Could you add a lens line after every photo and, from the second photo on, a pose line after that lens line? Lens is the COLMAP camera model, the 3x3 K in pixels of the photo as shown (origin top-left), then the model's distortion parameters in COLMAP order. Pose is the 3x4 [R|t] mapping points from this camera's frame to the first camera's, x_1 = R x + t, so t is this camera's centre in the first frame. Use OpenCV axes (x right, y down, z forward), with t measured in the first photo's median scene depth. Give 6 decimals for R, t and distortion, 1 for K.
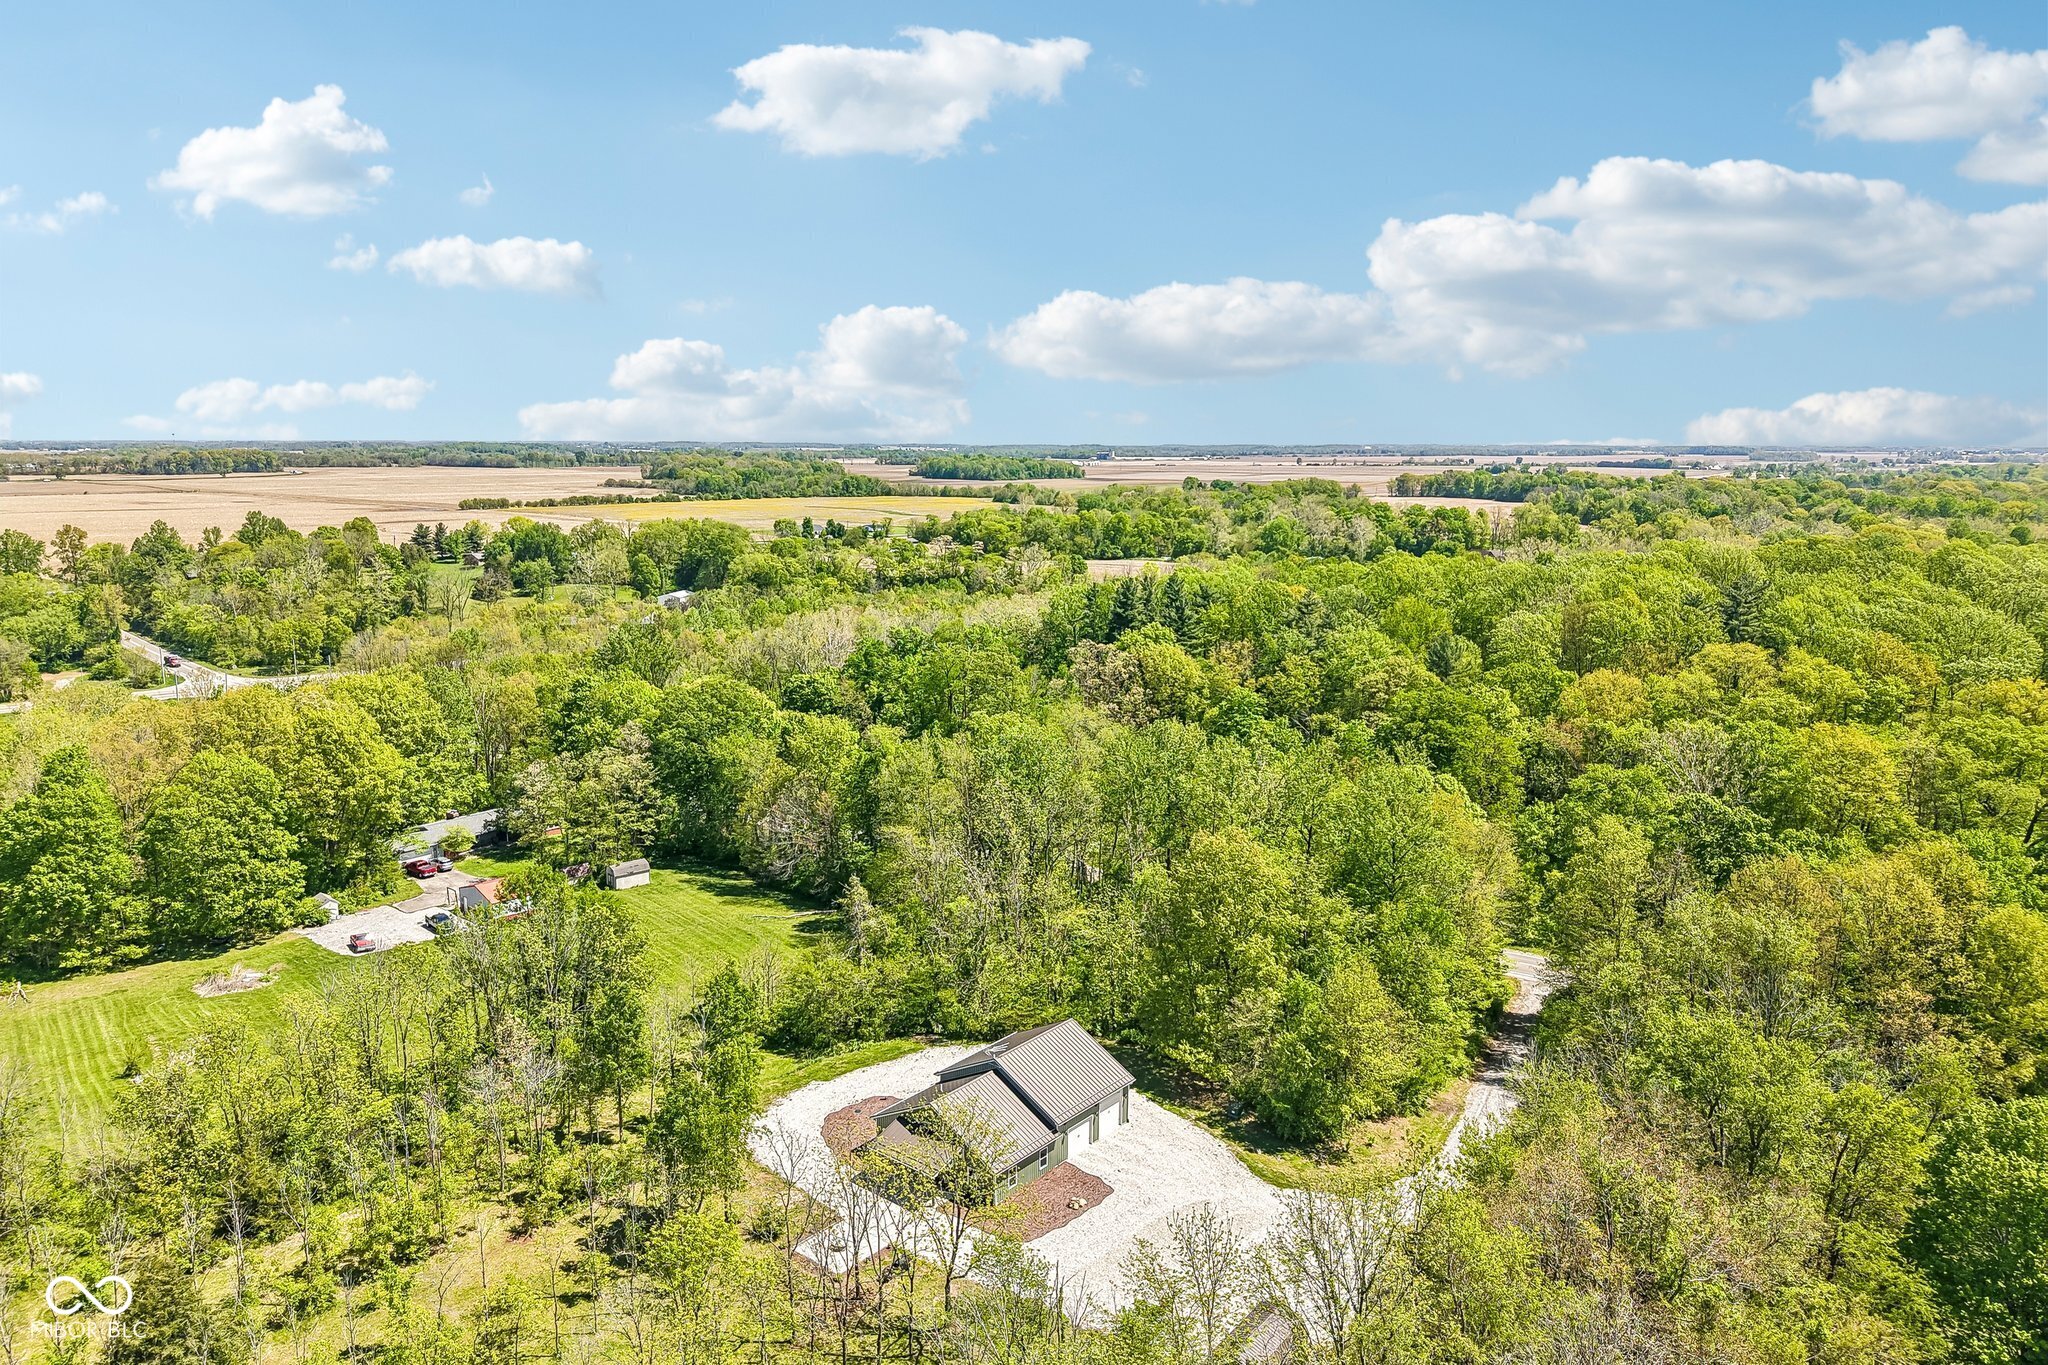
lens RADIAL K [[1408.0, 0, 1032.0], [0, 1408.0, 680.7], [0, 0, 1]] dist [-0.007775, -0.006431]
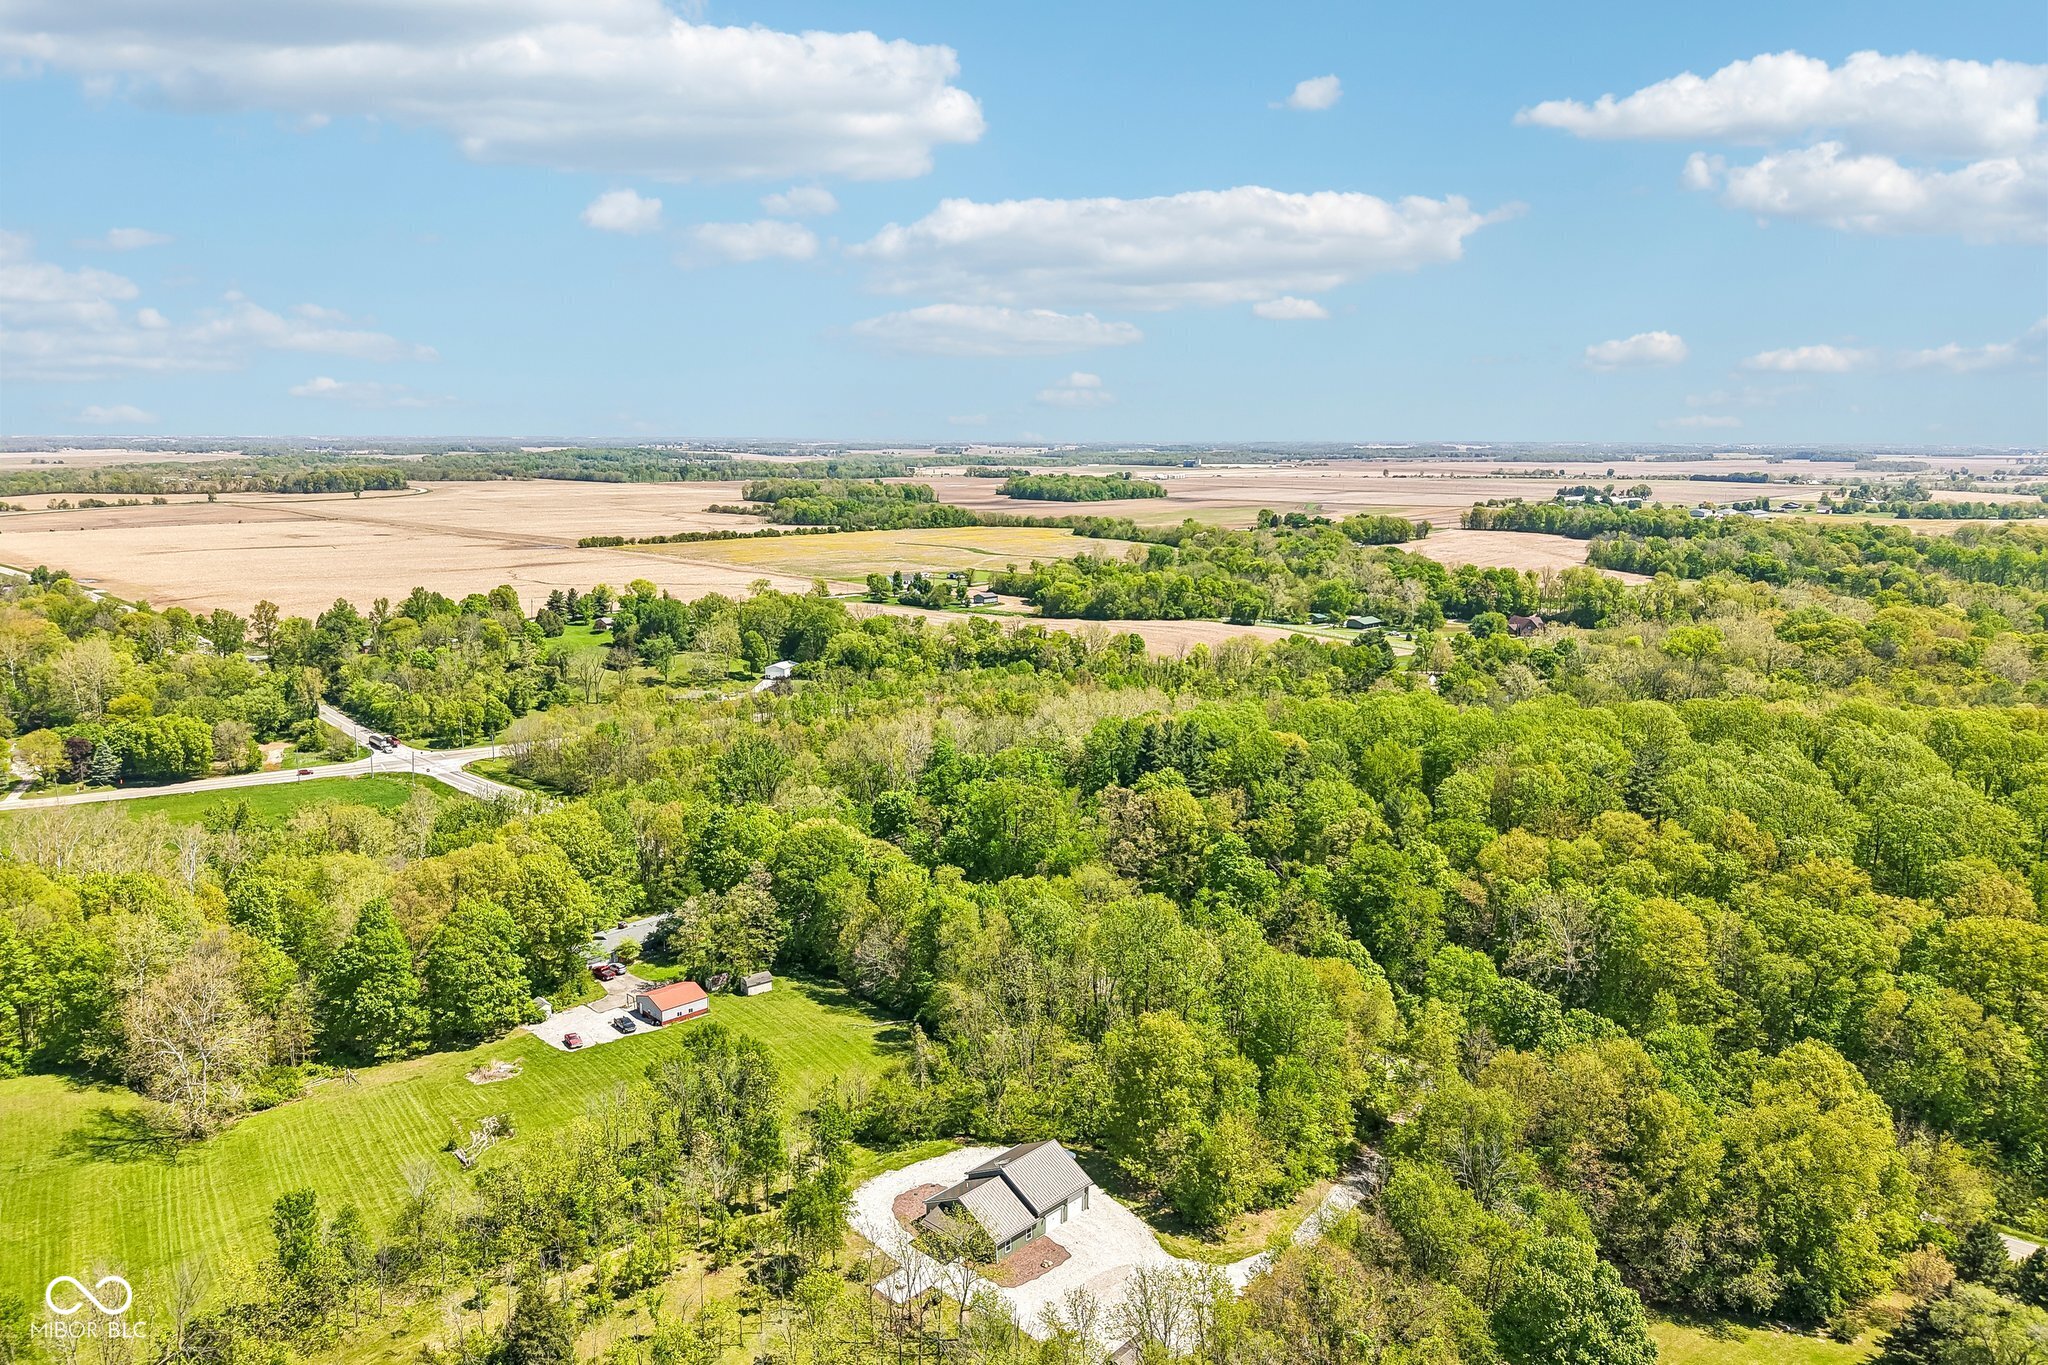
lens RADIAL K [[1408.0, 0, 1018.7], [0, 1408.0, 679.2], [0, 0, 1]] dist [-0.007775, -0.006431]
pose [[0.997328, 0.011793, -0.072100, 0.058470], [-0.011542, 0.999926, 0.003902, -0.165774], [0.072141, -0.003059, 0.997390, -0.331330]]
